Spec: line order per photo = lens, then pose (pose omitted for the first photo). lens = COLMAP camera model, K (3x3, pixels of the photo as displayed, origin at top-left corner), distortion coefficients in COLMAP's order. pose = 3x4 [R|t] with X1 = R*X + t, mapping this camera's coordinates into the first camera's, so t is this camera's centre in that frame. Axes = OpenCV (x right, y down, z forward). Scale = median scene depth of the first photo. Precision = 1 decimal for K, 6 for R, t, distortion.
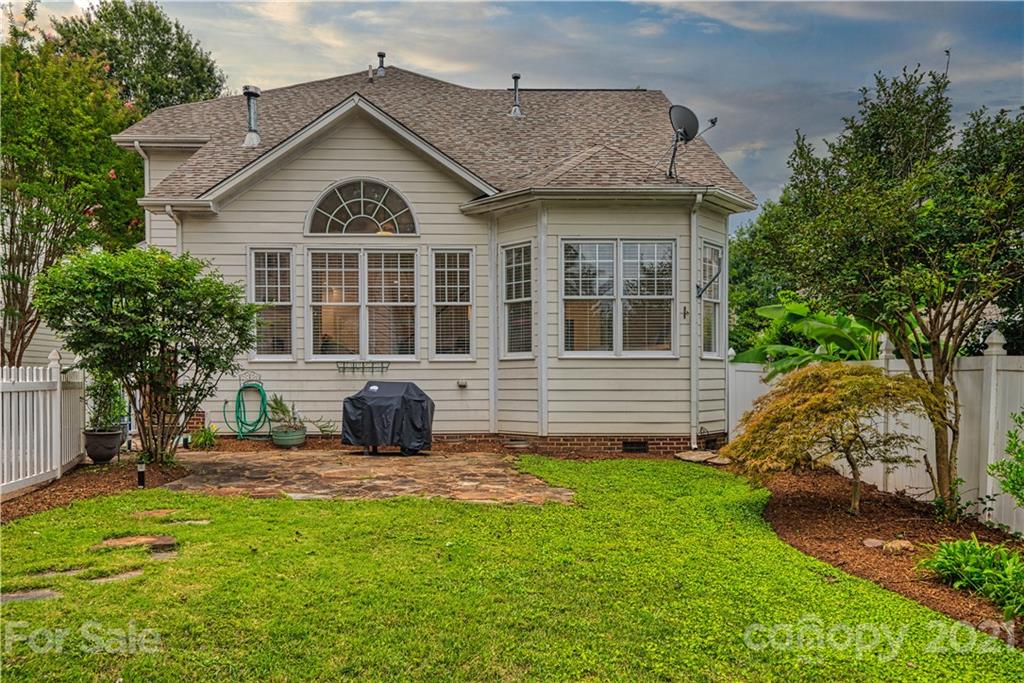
lens RADIAL K [[478.0, 0, 513.9], [0, 478.0, 334.5], [0, 0, 1]] dist [0.001362, -0.021276]
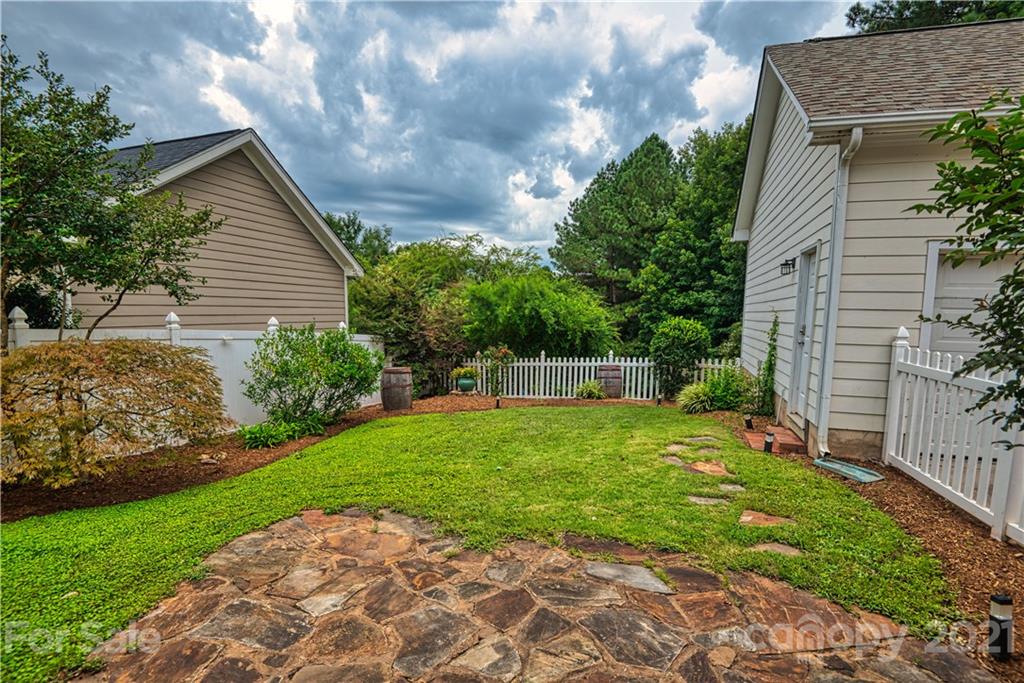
lens RADIAL K [[478.0, 0, 513.9], [0, 478.0, 334.5], [0, 0, 1]] dist [0.001362, -0.021276]
pose [[-0.897722, -0.013949, 0.440342, -0.517706], [-0.013364, 0.999901, 0.004430, 0.036796], [-0.440360, -0.001908, -0.897819, 1.456944]]
